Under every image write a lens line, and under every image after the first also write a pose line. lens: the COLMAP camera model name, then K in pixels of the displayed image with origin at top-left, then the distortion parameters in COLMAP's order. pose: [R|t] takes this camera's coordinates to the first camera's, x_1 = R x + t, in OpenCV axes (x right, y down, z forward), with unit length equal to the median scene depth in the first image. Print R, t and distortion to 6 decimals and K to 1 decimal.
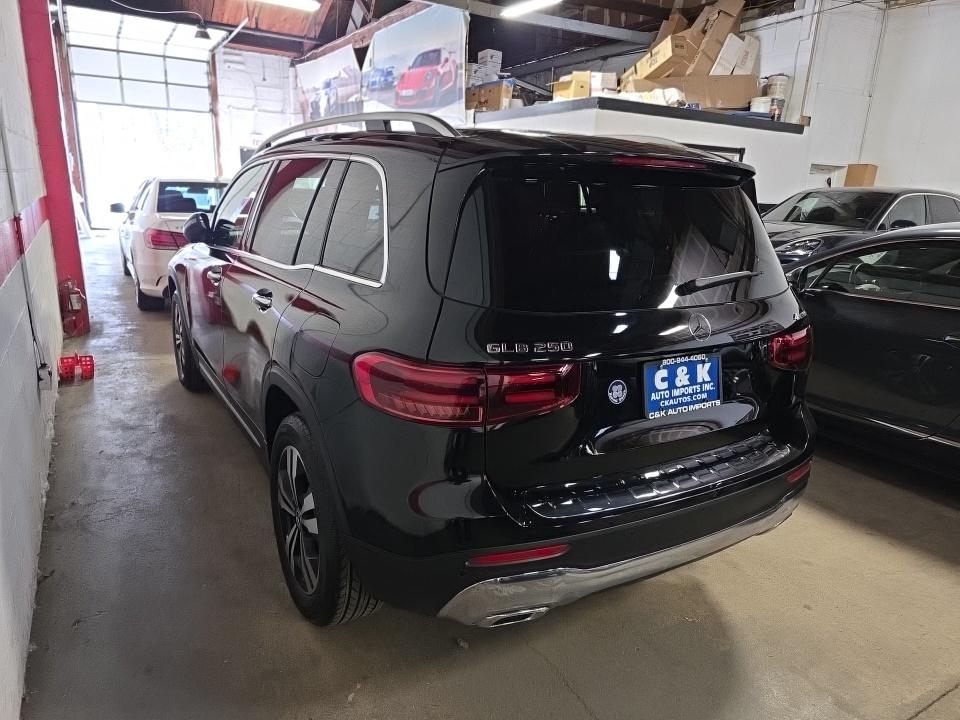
lens RADIAL K [[643.6, 0, 474.9], [0, 643.6, 363.3], [0, 0, 1]] dist [-0.001211, -0.008156]
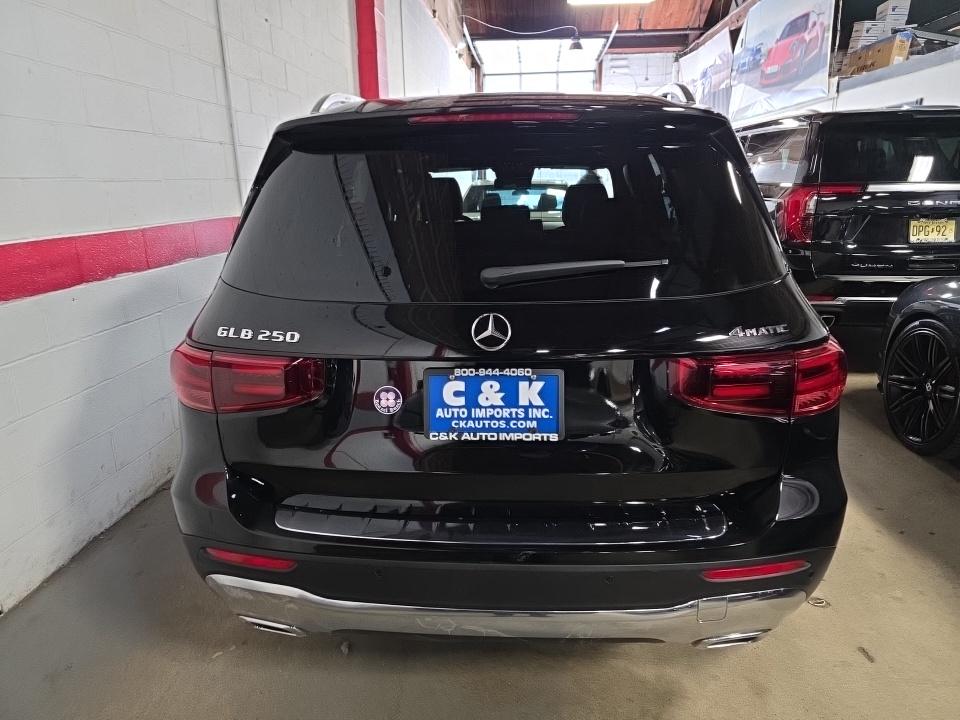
lens RADIAL K [[643.6, 0, 480.9], [0, 643.6, 357.6], [0, 0, 1]] dist [-0.001211, -0.008156]
pose [[0.809488, 0.093018, -0.579721, 0.110485], [-0.097126, 0.994982, 0.024028, -0.005877], [0.579047, 0.036856, 0.814460, 0.052940]]
